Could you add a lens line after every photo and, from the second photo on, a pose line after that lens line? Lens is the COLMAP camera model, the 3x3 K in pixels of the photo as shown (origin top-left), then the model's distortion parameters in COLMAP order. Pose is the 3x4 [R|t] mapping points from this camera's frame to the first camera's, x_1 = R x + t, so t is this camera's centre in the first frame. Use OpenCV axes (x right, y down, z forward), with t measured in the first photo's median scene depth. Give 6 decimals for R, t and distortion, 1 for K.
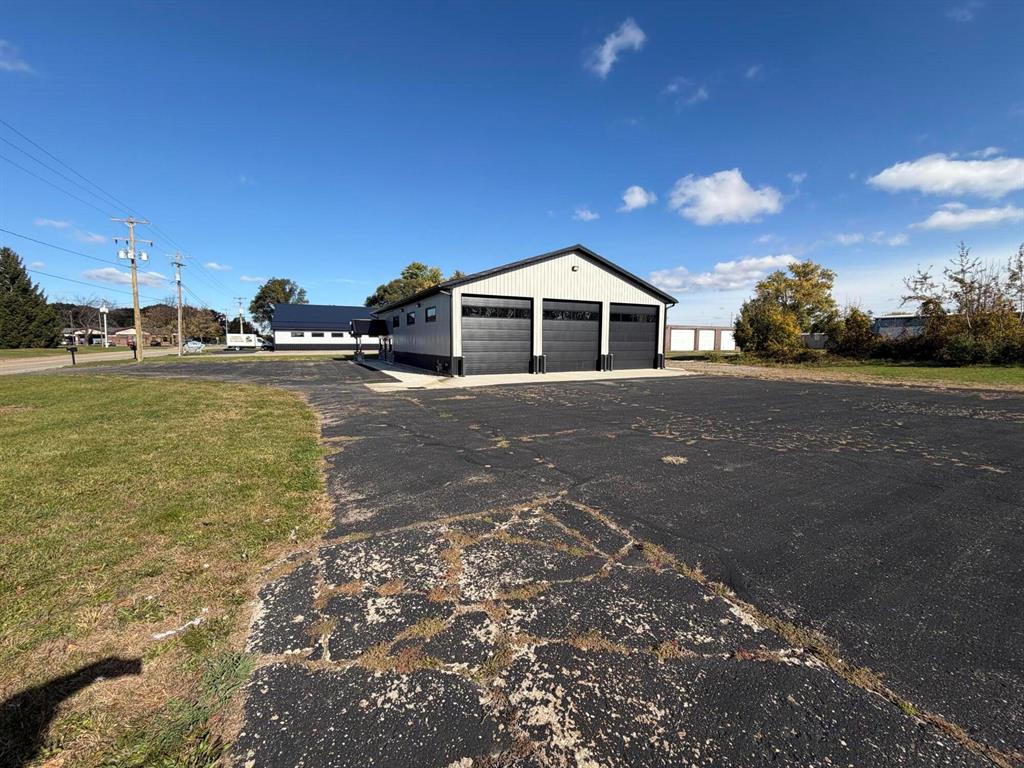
lens RADIAL K [[406.8, 0, 514.6], [0, 406.8, 383.3], [0, 0, 1]] dist [-0.000159, 0.000041]
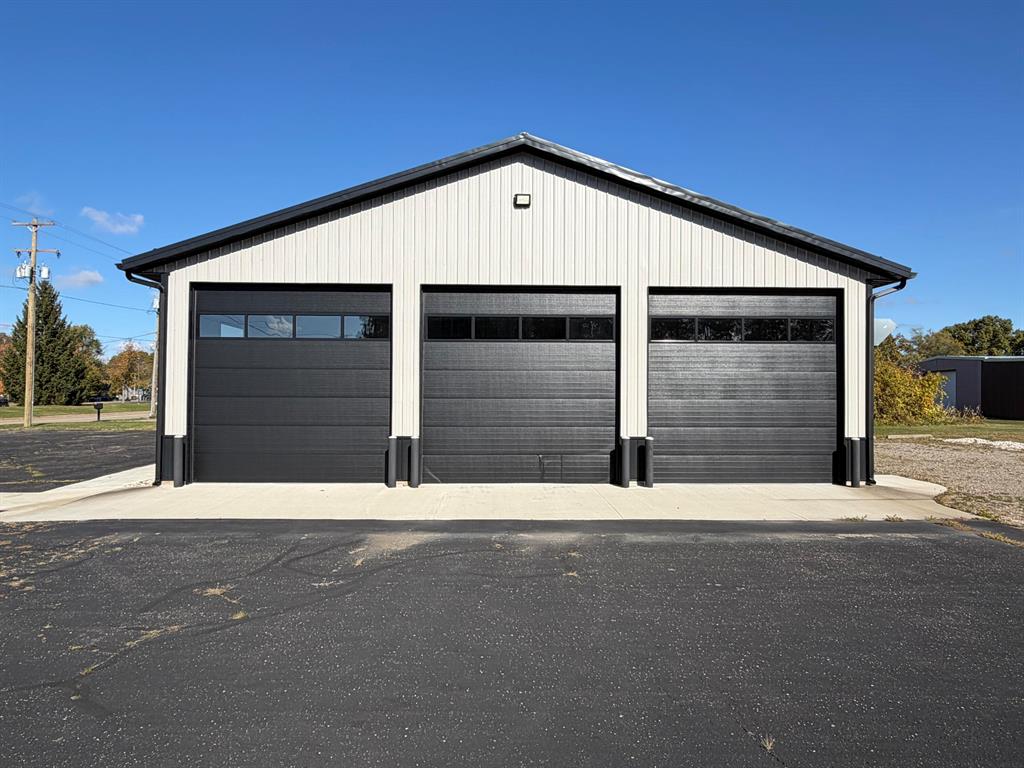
lens RADIAL K [[941.9, 0, 512.0], [0, 941.9, 384.0], [0, 0, 1]] dist [0.005588, 0.003363]
pose [[0.904628, -0.005518, -0.426166, 0.437296], [-0.045875, 0.992846, -0.110236, -0.021298], [0.423726, 0.119273, 0.897903, 0.221408]]
